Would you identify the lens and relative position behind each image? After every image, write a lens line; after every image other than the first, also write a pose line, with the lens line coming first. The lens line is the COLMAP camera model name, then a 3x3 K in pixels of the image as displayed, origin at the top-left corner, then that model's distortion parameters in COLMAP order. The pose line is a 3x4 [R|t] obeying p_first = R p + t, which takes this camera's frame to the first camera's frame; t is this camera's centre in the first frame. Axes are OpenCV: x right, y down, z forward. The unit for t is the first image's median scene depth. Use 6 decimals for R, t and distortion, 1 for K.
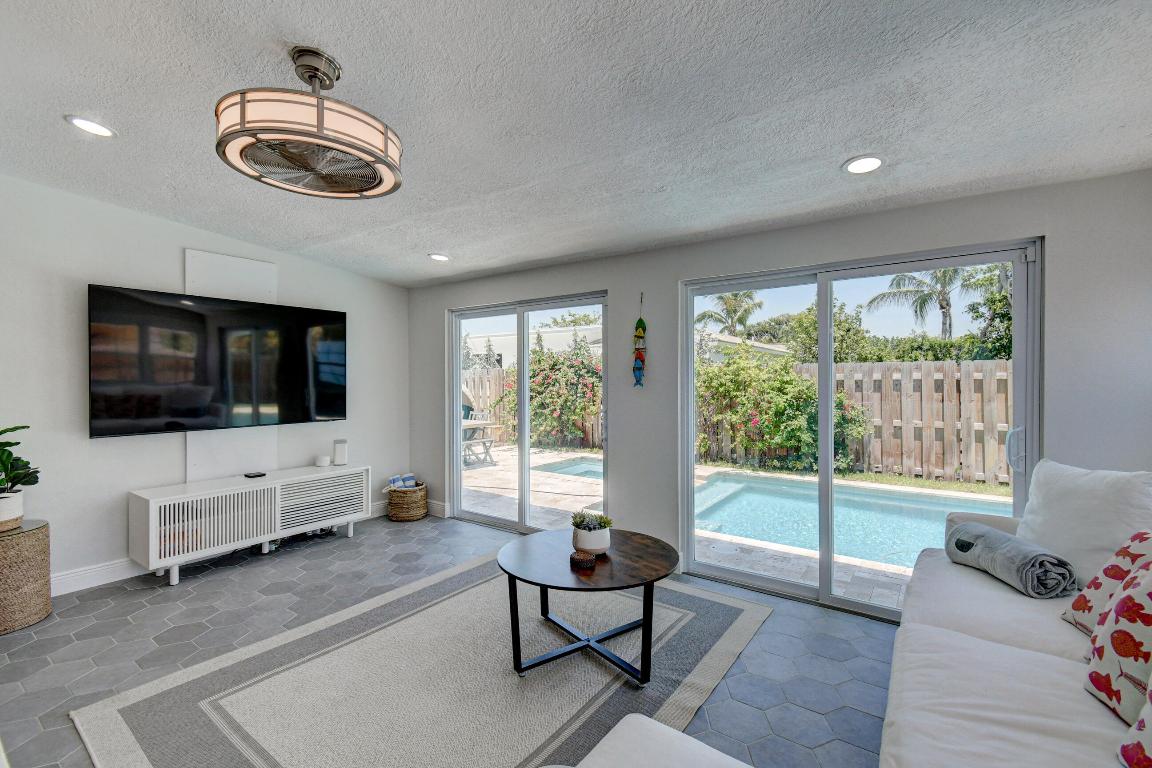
lens RADIAL K [[498.4, 0, 574.4], [0, 498.4, 385.3], [0, 0, 1]] dist [-0.000523, -0.000032]
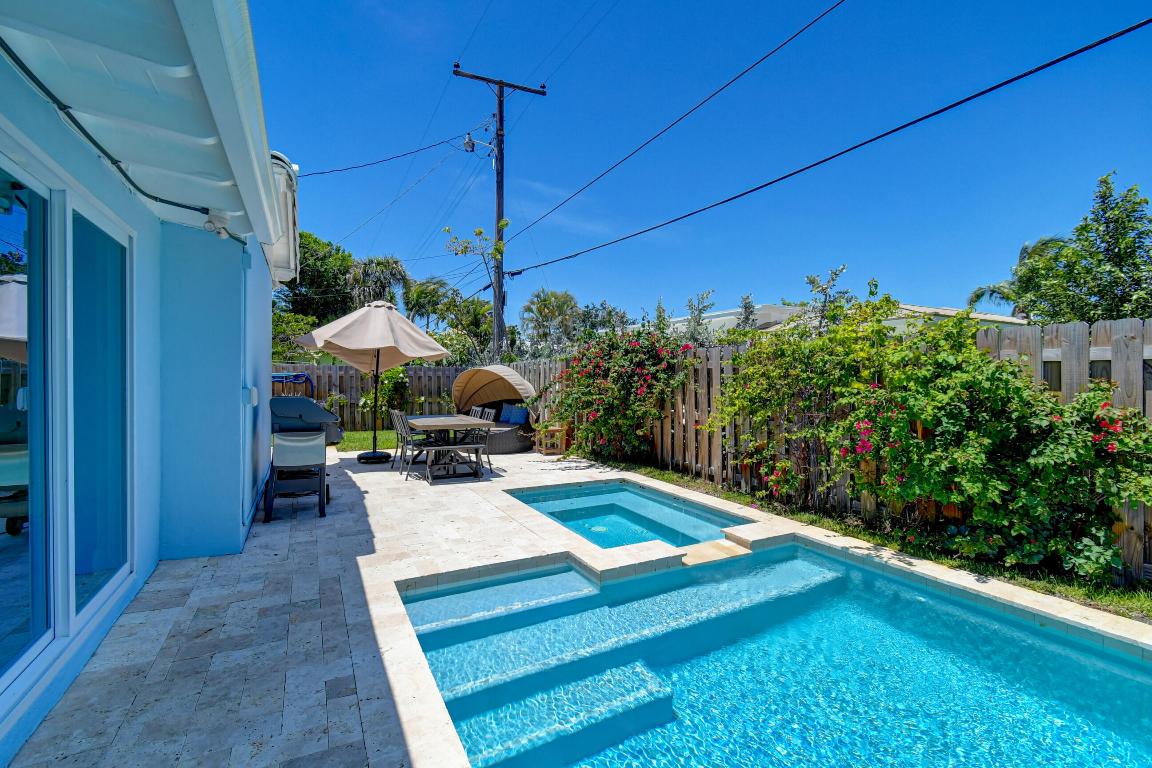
lens RADIAL K [[498.4, 0, 579.1], [0, 498.4, 379.5], [0, 0, 1]] dist [-0.000523, -0.000032]
pose [[0.911345, -0.000609, -0.411644, 0.310730], [-0.001001, 0.999993, -0.003696, 0.009500], [0.411643, 0.003780, 0.911337, 0.442731]]
